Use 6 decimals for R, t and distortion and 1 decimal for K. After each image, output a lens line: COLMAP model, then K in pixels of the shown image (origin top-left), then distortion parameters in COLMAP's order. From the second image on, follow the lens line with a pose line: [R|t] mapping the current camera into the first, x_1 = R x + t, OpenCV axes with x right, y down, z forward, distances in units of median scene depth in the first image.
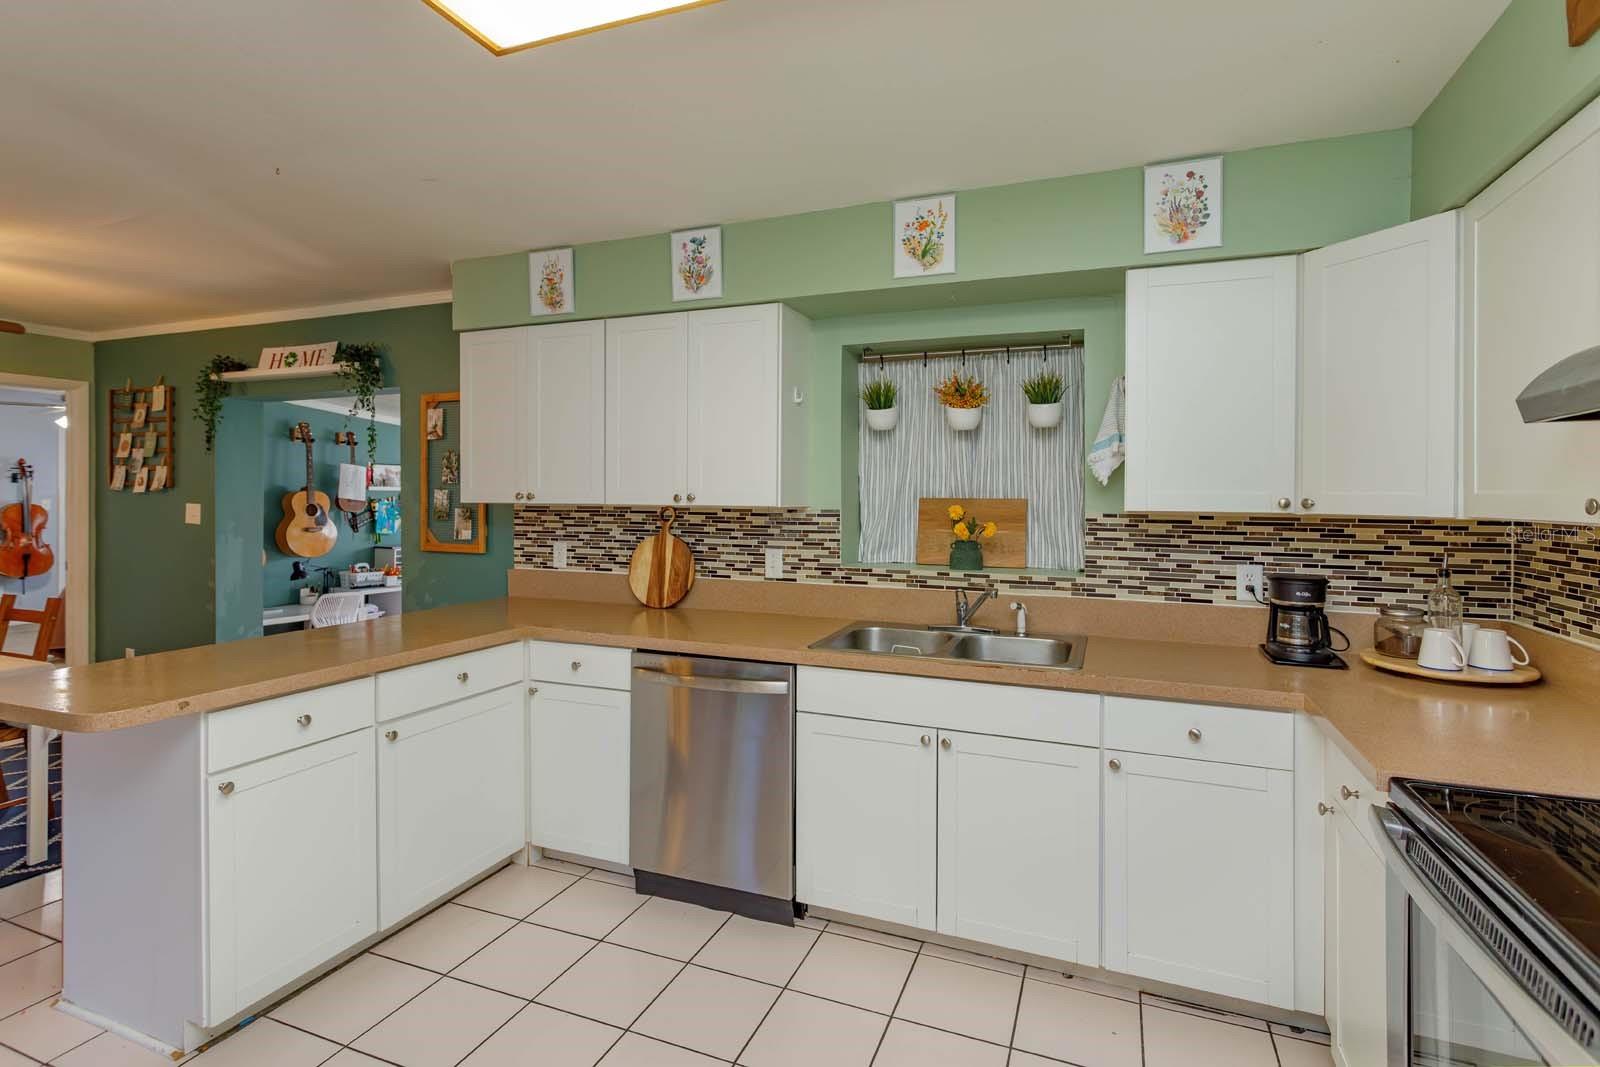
lens RADIAL K [[761.5, 0, 792.1], [0, 761.5, 506.1], [0, 0, 1]] dist [-0.003698, 0.003004]
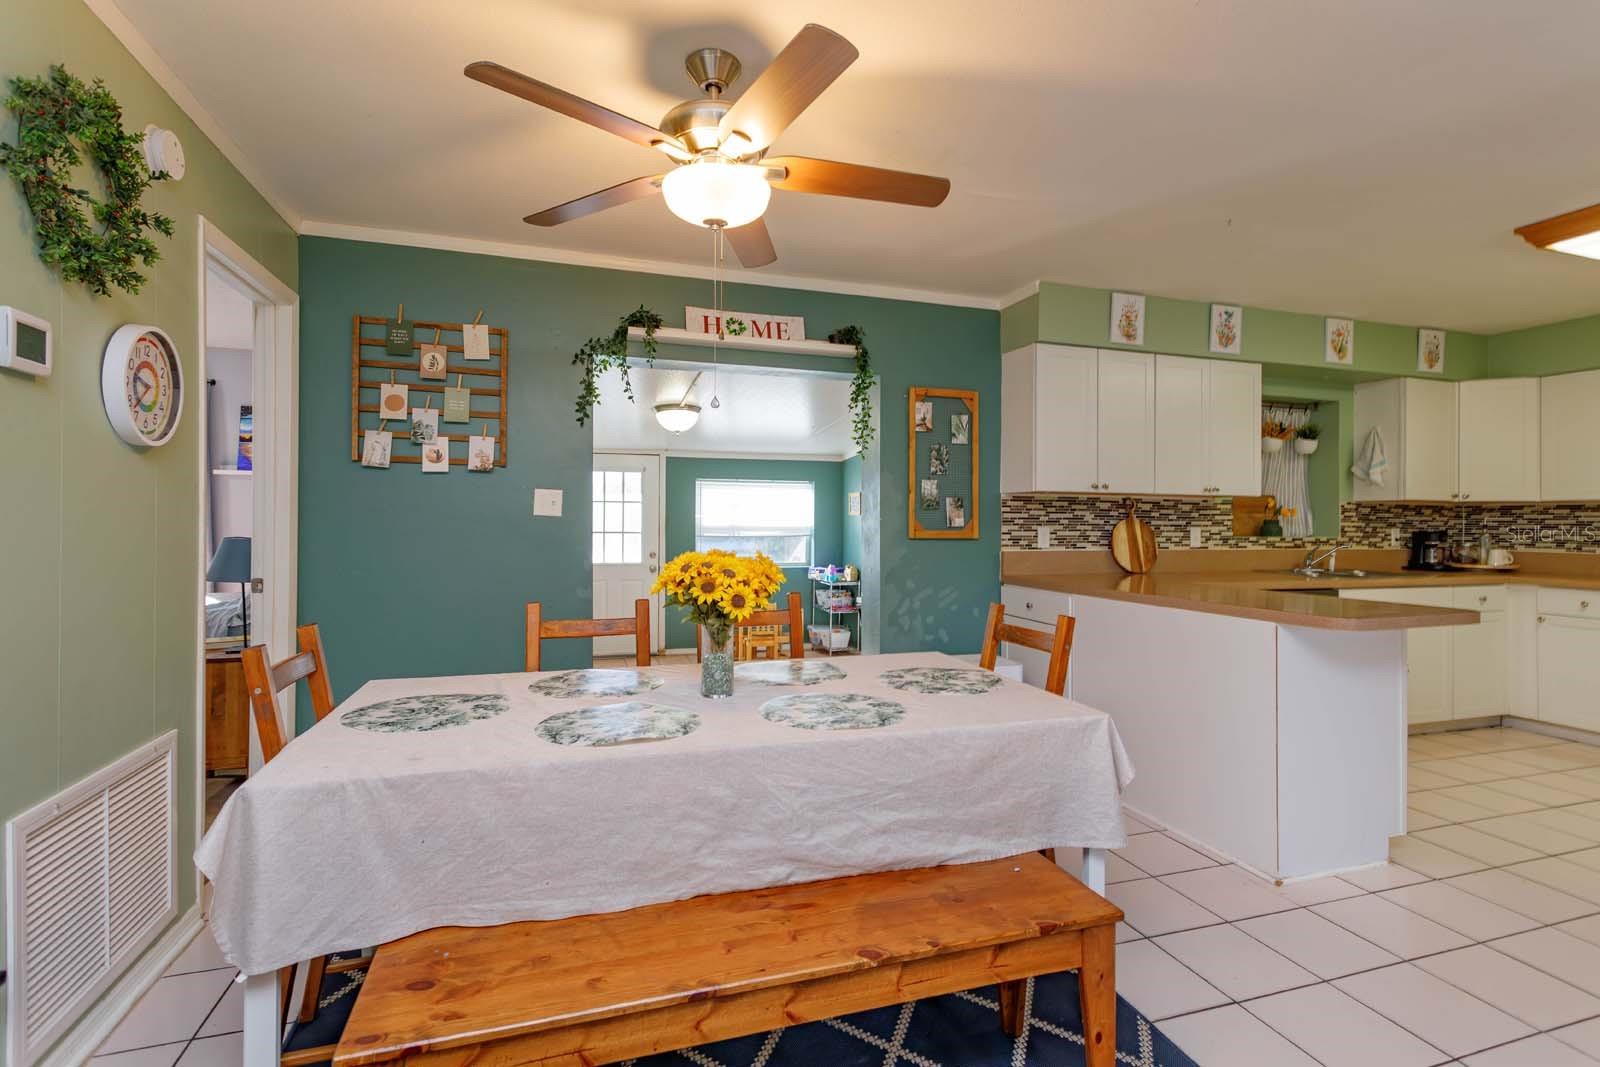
lens RADIAL K [[761.5, 0, 804.4], [0, 761.5, 519.3], [0, 0, 1]] dist [-0.003698, 0.003004]
pose [[0.770034, -0.001857, 0.638000, -1.414694], [0.004362, 0.999988, -0.002355, 0.038850], [-0.637988, 0.004596, 0.770033, 0.335093]]
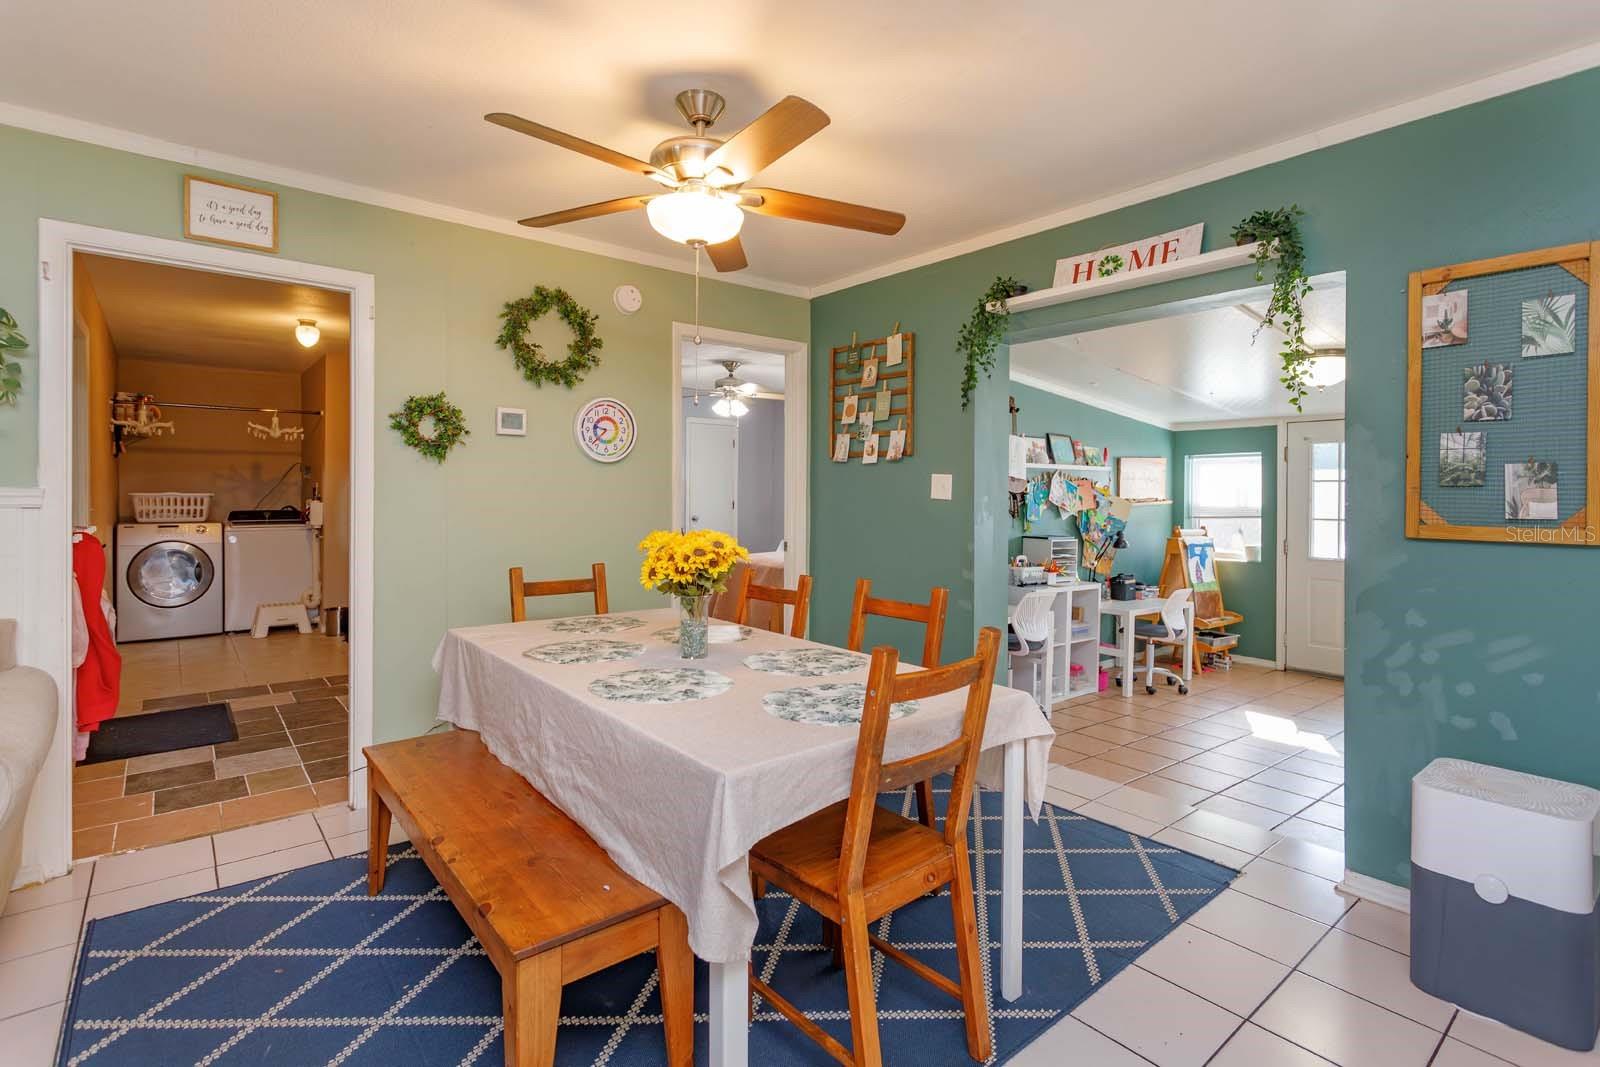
lens RADIAL K [[761.5, 0, 806.1], [0, 761.5, 502.2], [0, 0, 1]] dist [-0.003698, 0.003004]
pose [[0.876870, 0.001866, -0.480723, -0.690415], [-0.003334, 0.999992, -0.002200, 0.038177], [0.480715, 0.003532, 0.876870, 0.291356]]
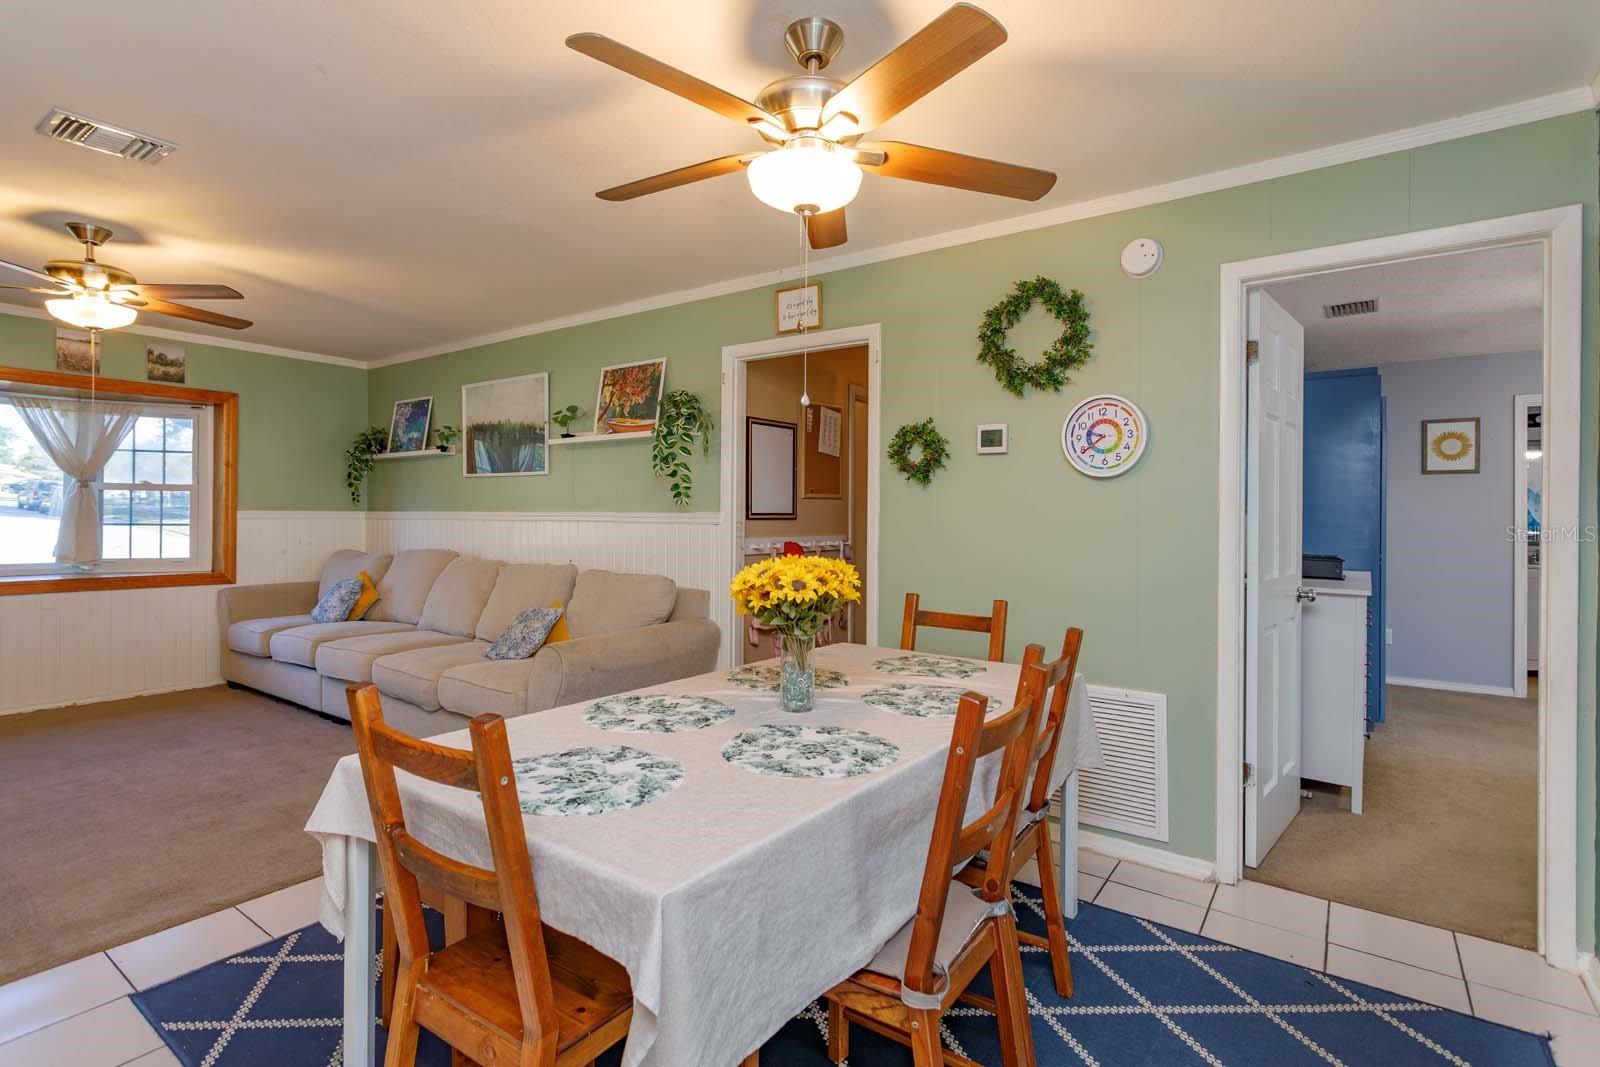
lens RADIAL K [[761.5, 0, 802.5], [0, 761.5, 515.2], [0, 0, 1]] dist [-0.003698, 0.003004]
pose [[-0.244985, -0.007747, -0.969496, -0.563514], [-0.020122, 0.999793, -0.002904, 0.031796], [0.969318, 0.018797, -0.245091, 0.959583]]
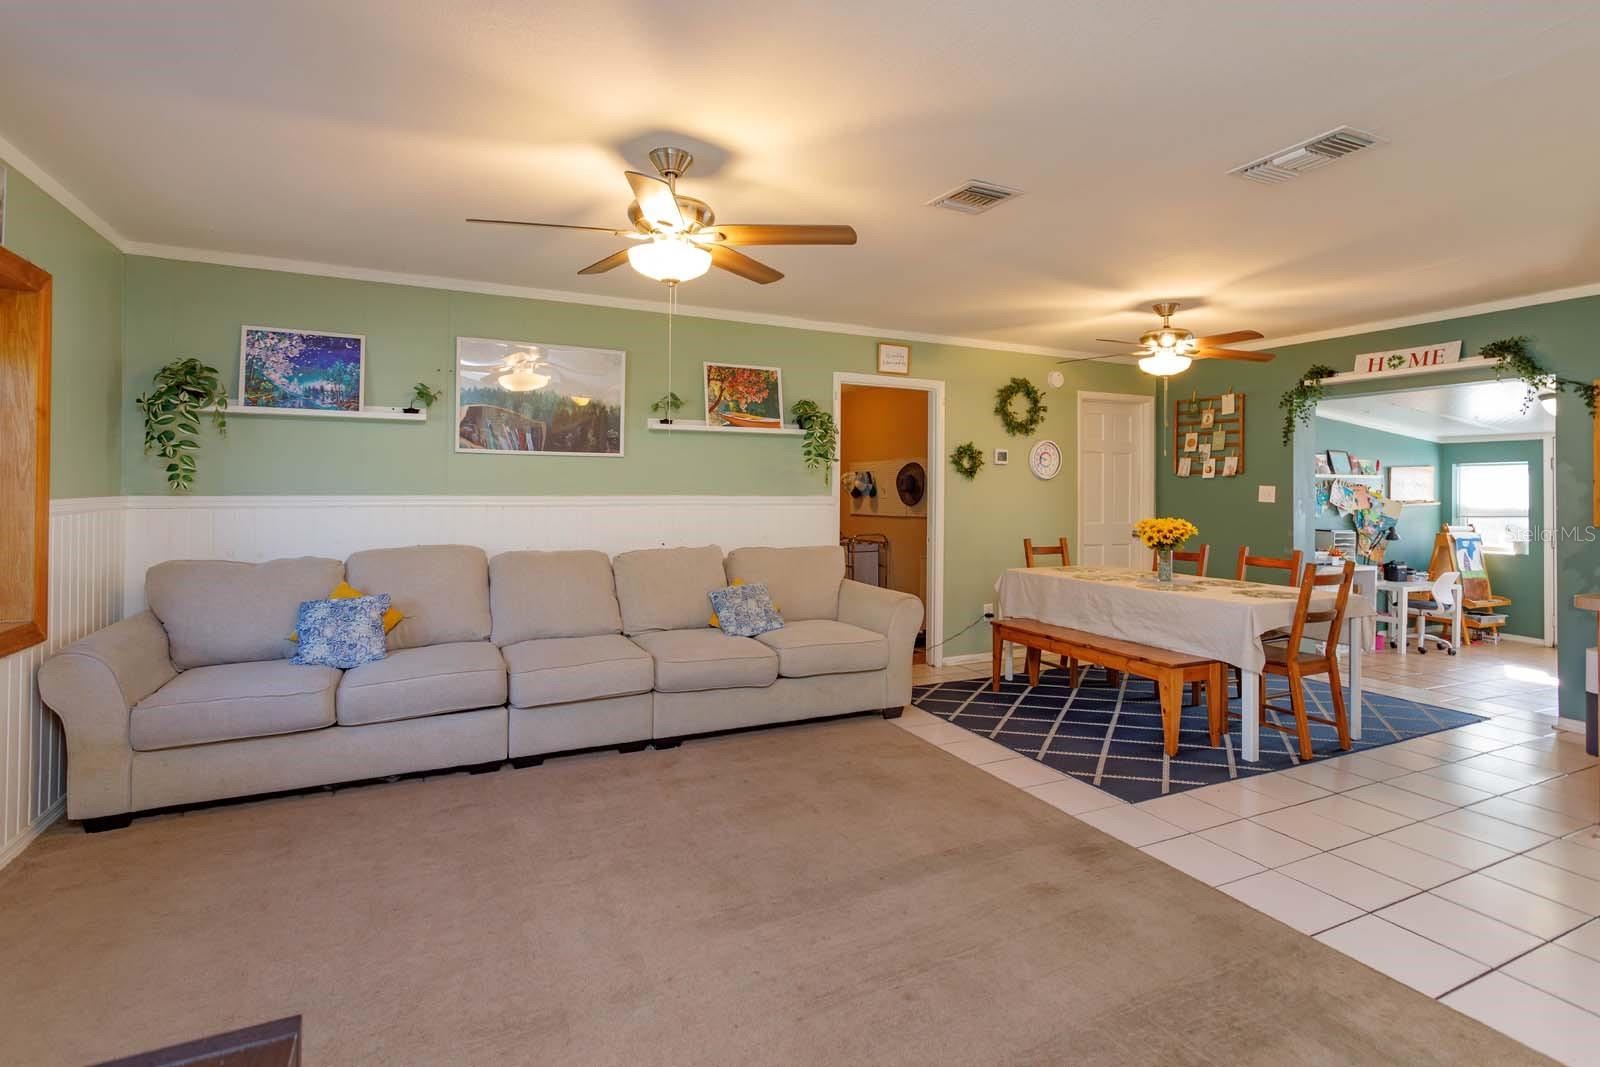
lens RADIAL K [[761.5, 0, 809.2], [0, 761.5, 483.4], [0, 0, 1]] dist [-0.003698, 0.003004]
pose [[0.735297, -0.006369, -0.677715, -0.647213], [-0.009360, 0.999765, -0.019550, 0.032147], [0.677680, 0.020718, 0.735065, -0.574570]]
